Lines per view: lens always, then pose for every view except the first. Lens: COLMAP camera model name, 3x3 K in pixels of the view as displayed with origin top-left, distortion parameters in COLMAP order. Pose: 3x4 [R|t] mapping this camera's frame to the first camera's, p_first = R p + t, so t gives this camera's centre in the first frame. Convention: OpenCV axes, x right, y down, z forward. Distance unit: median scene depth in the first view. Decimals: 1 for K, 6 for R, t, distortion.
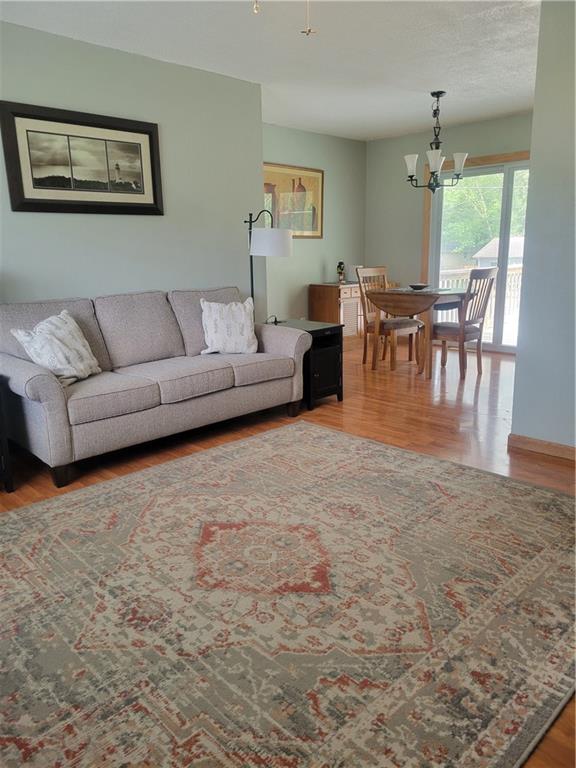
lens RADIAL K [[572.2, 0, 291.0], [0, 572.2, 379.9], [0, 0, 1]] dist [0.052499, -0.033079]
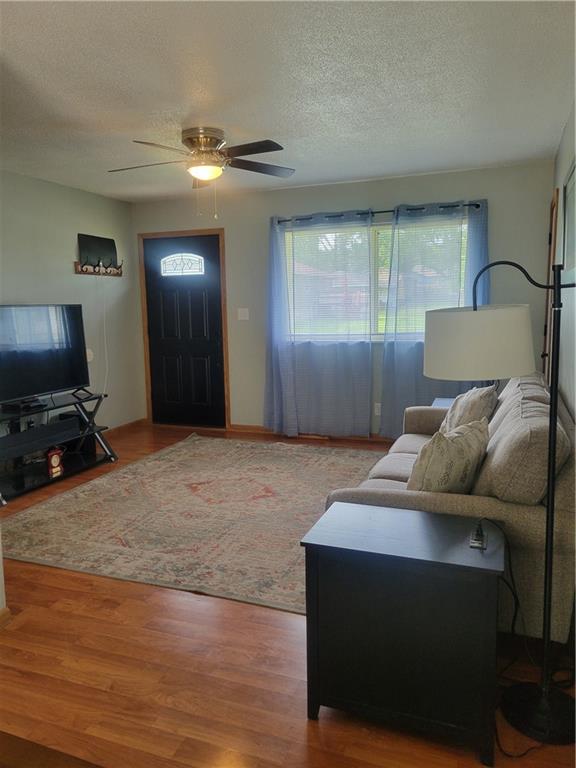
lens RADIAL K [[572.2, 0, 291.0], [0, 572.2, 379.9], [0, 0, 1]] dist [0.052499, -0.033079]
pose [[-0.905527, 0.089548, -0.414730, 0.417905], [-0.063409, 0.937934, 0.340967, -0.553439], [0.419523, 0.335053, -0.843647, 2.083643]]
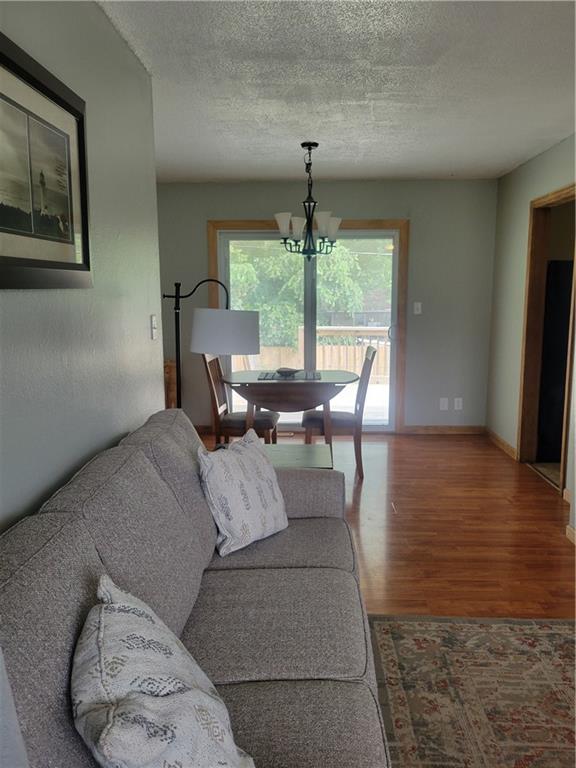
lens RADIAL K [[572.2, 0, 291.0], [0, 572.2, 379.9], [0, 0, 1]] dist [0.052499, -0.033079]
pose [[0.723372, -0.089653, 0.684613, -0.655412], [0.143393, 0.989423, -0.021942, -0.263554], [-0.675405, 0.114041, 0.728576, 0.818951]]
